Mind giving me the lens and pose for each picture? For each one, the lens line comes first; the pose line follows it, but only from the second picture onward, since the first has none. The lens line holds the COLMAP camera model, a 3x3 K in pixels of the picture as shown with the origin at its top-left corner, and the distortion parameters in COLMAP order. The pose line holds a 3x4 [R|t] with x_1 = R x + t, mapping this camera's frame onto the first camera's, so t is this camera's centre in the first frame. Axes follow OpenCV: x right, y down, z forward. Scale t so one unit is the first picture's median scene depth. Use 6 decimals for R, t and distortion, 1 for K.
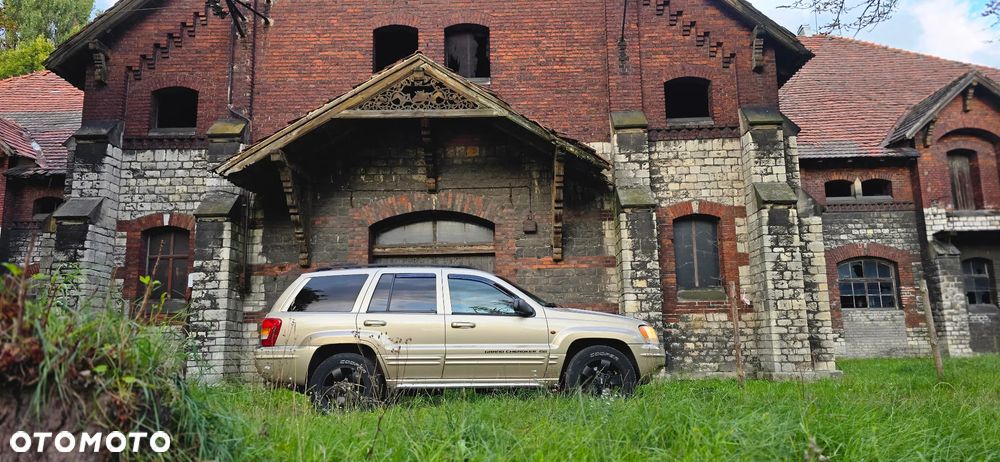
lens RADIAL K [[669.6, 0, 506.1], [0, 669.6, 223.7], [0, 0, 1]] dist [0.058751, -0.055134]
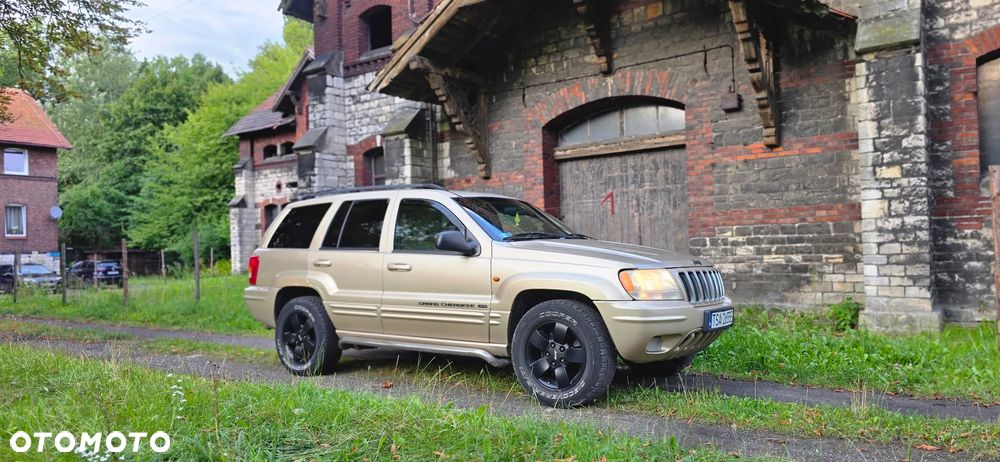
lens RADIAL K [[669.6, 0, 495.7], [0, 669.6, 240.3], [0, 0, 1]] dist [0.058751, -0.055134]
pose [[0.818298, -0.011357, -0.574683, 0.244835], [0.118206, 0.981760, 0.148913, 0.011952], [0.562509, -0.189786, 0.804714, 0.245605]]
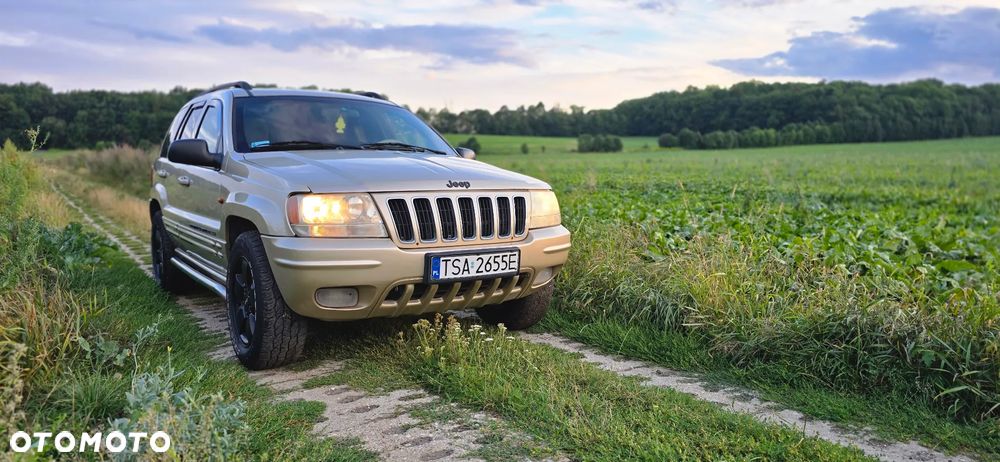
lens RADIAL K [[669.6, 0, 496.3], [0, 669.6, 251.8], [0, 0, 1]] dist [0.058751, -0.055134]
pose [[0.588287, 0.113268, -0.800680, 0.342674], [0.156458, 0.955489, 0.250124, 0.053134], [0.793372, -0.272417, 0.544380, 0.462084]]
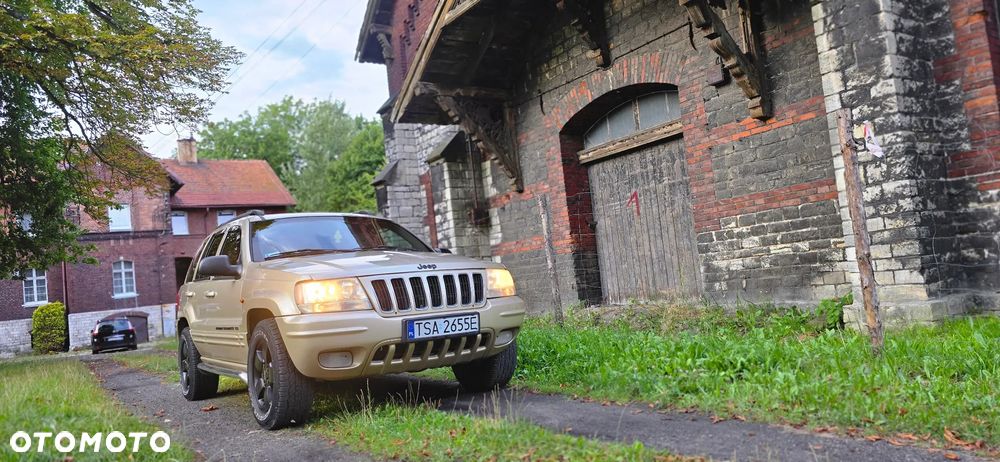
lens RADIAL K [[669.6, 0, 509.7], [0, 669.6, 246.1], [0, 0, 1]] dist [0.058751, -0.055134]
pose [[0.589506, -0.088607, -0.802889, 0.417777], [0.242628, 0.967490, 0.071373, 0.066969], [0.770464, -0.236878, 0.591840, 0.434777]]
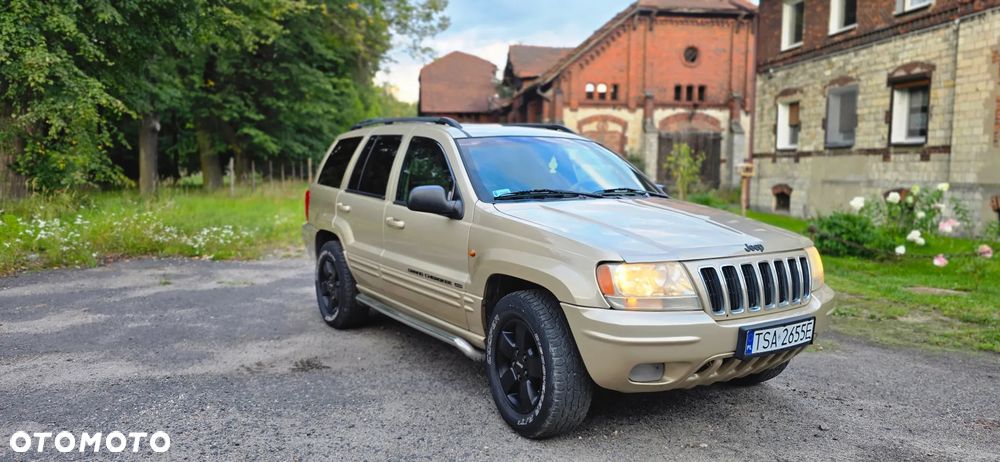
lens RADIAL K [[669.6, 0, 507.3], [0, 669.6, 235.2], [0, 0, 1]] dist [0.058751, -0.055134]
pose [[0.582863, 0.111031, -0.804949, 0.267819], [0.144443, 0.960686, 0.237103, 0.015774], [0.799629, -0.254468, 0.543911, 0.395650]]
